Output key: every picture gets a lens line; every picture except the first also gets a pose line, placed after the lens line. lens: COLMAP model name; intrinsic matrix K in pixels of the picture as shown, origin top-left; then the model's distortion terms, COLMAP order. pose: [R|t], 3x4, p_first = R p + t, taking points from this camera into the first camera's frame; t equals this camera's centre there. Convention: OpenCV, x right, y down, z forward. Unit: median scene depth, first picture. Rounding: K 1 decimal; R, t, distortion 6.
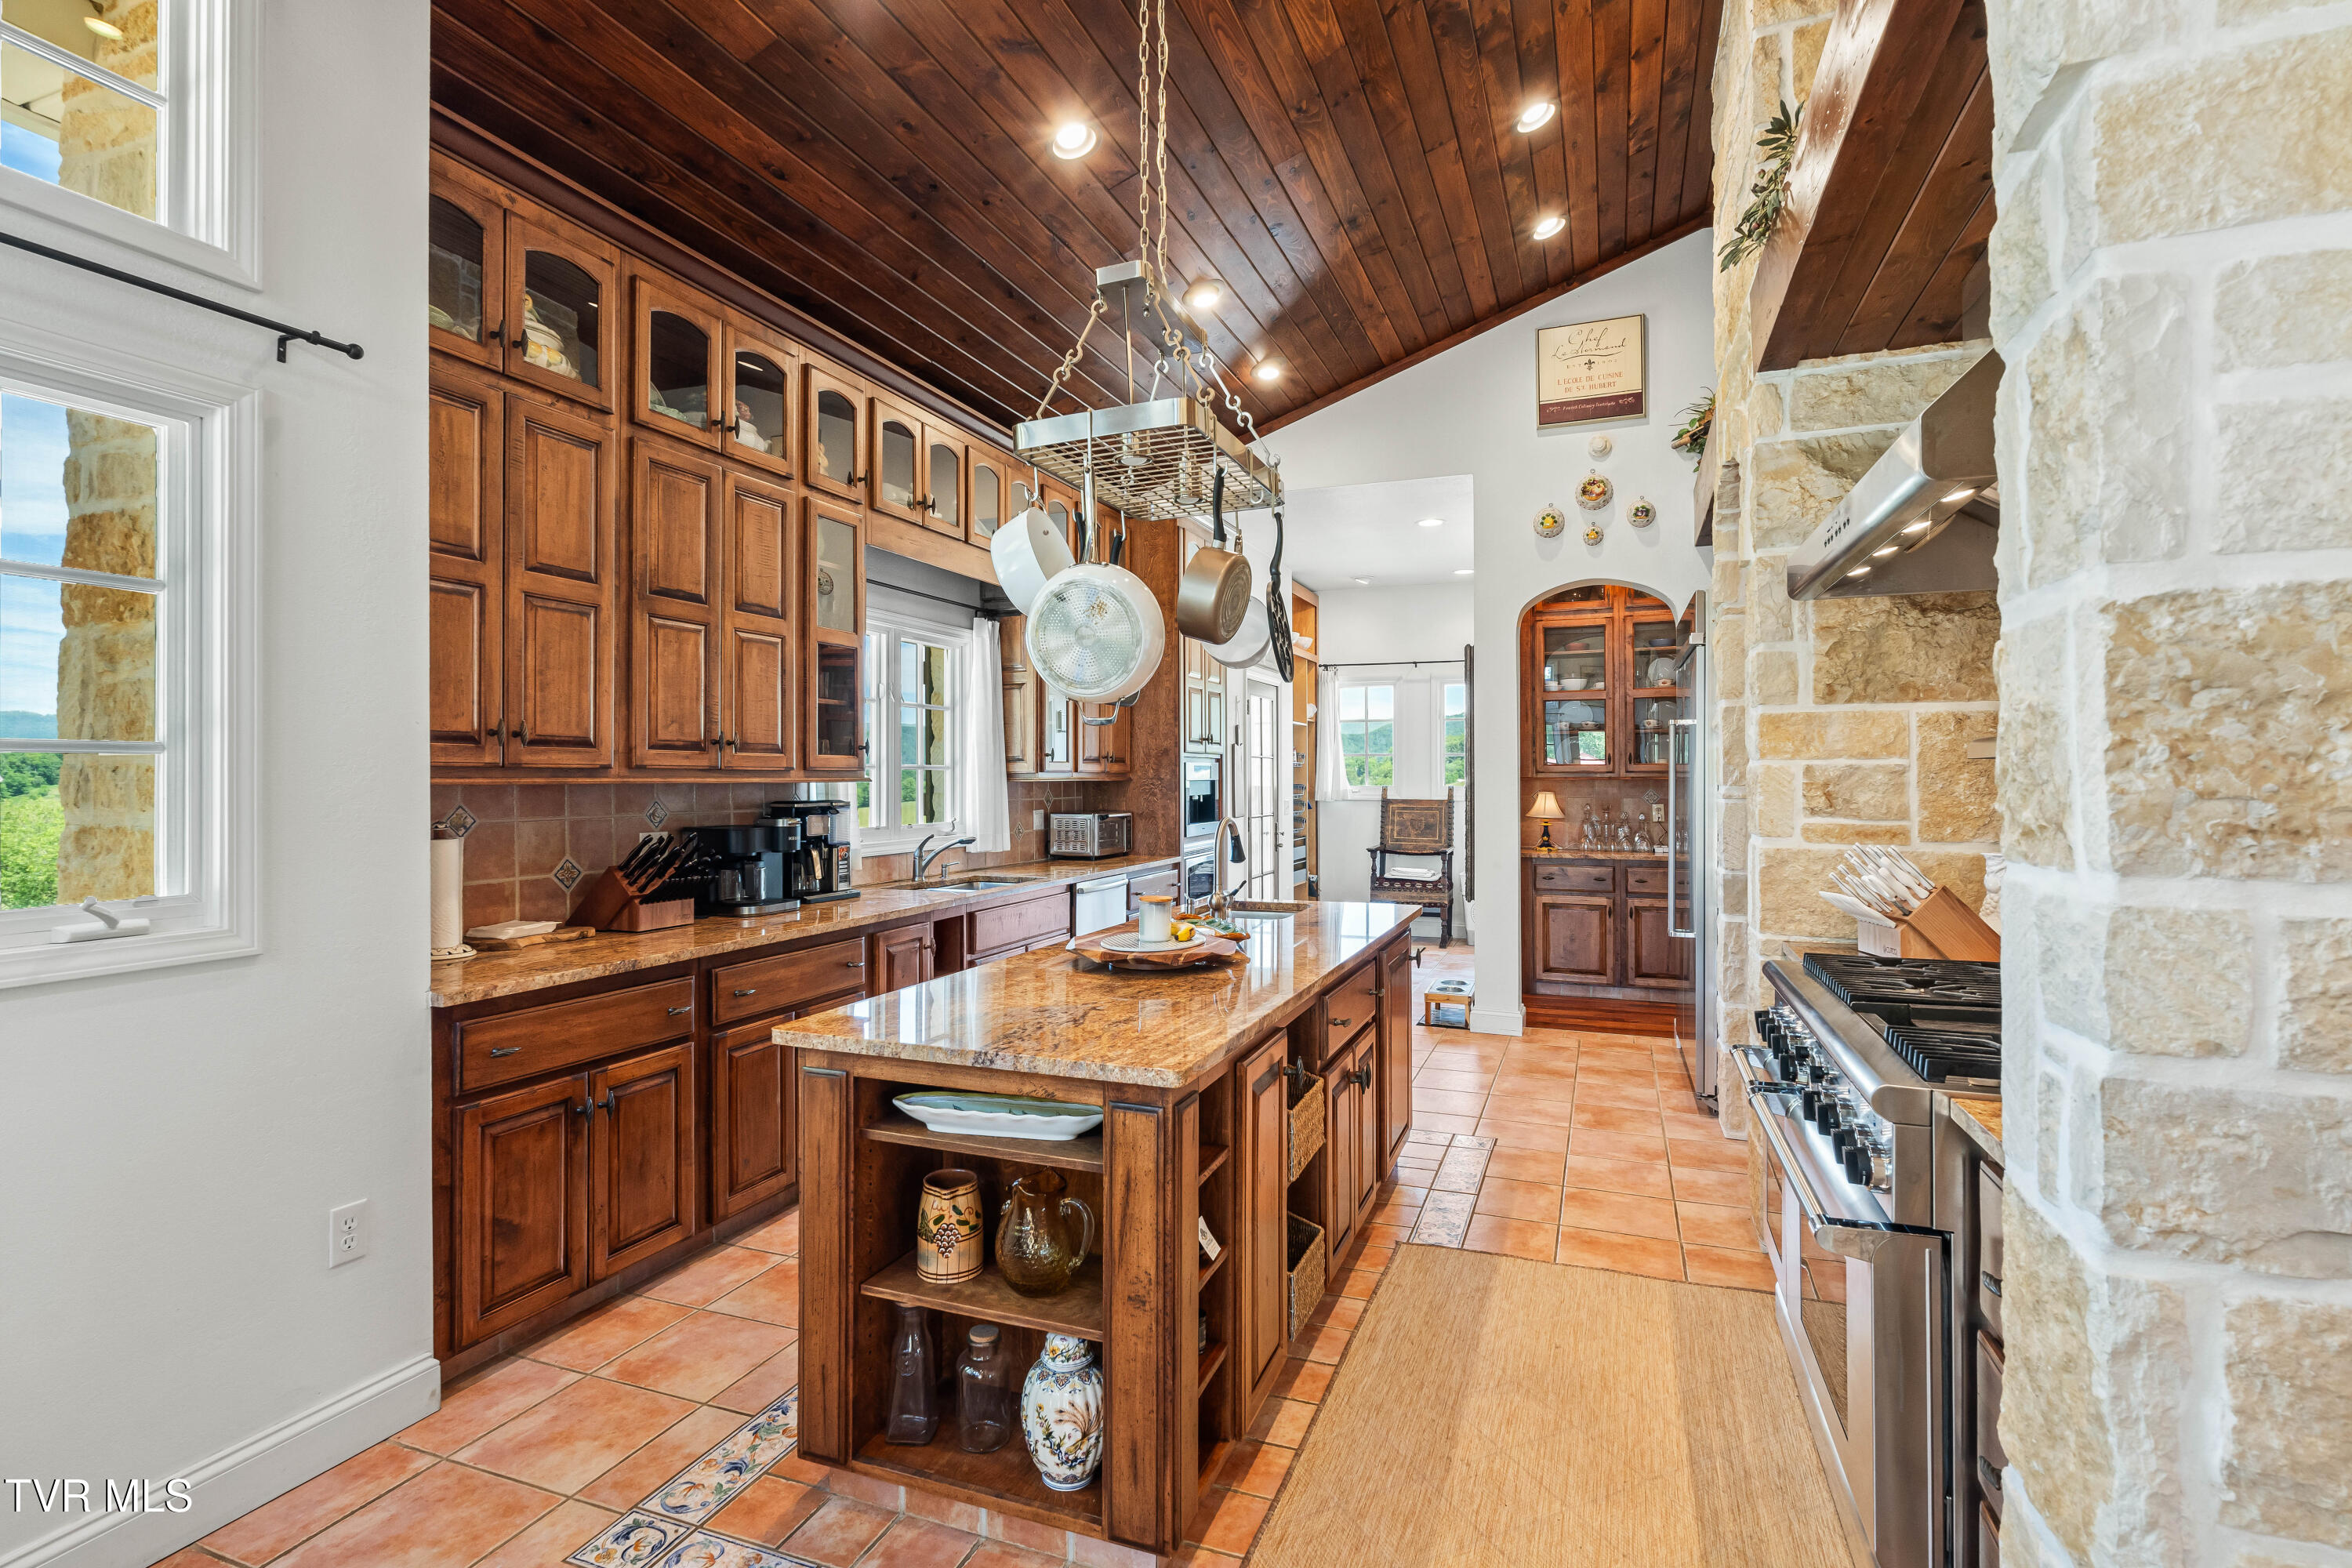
lens RADIAL K [[1101.1, 0, 1193.6], [0, 1101.1, 767.1], [0, 0, 1]] dist [0.001550, -0.000220]
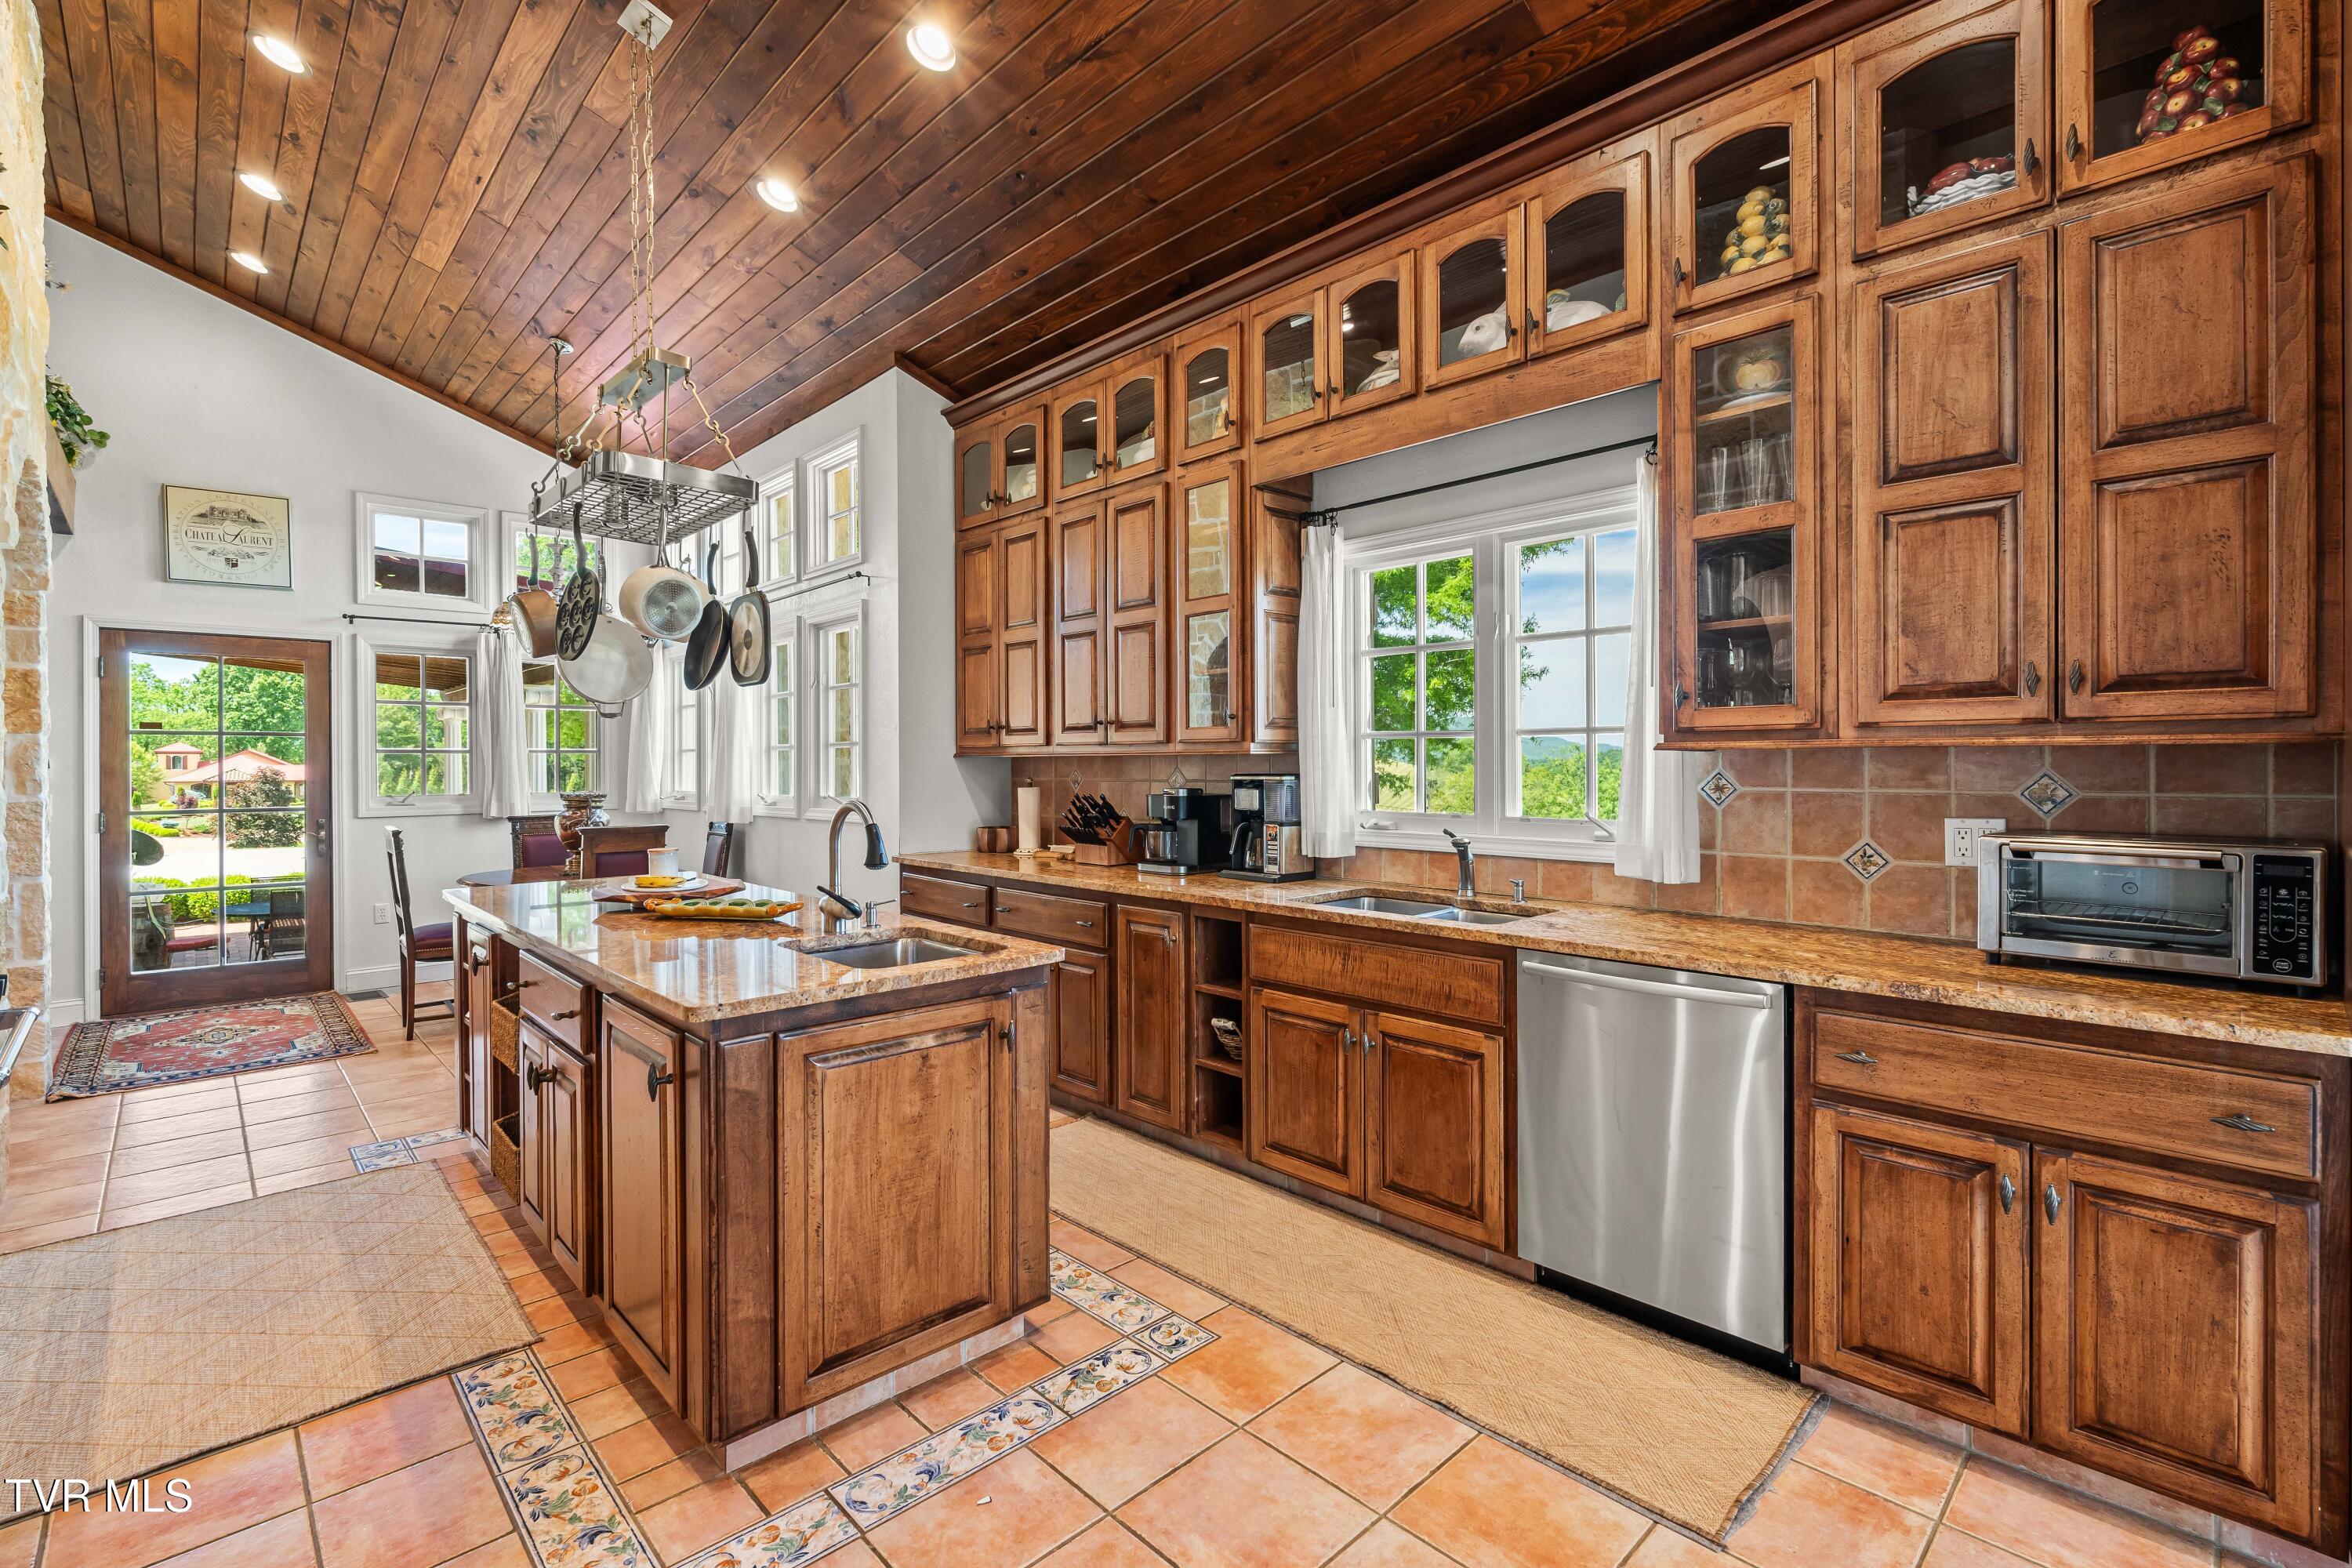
lens RADIAL K [[1052.0, 0, 1200.5], [0, 1052.0, 765.7], [0, 0, 1]] dist [0.000543, -0.000386]
pose [[-0.424237, 0.018905, -0.905354, 0.666587], [0.021996, 0.999702, 0.010567, 0.017842], [0.905284, -0.015431, -0.424526, 1.765431]]
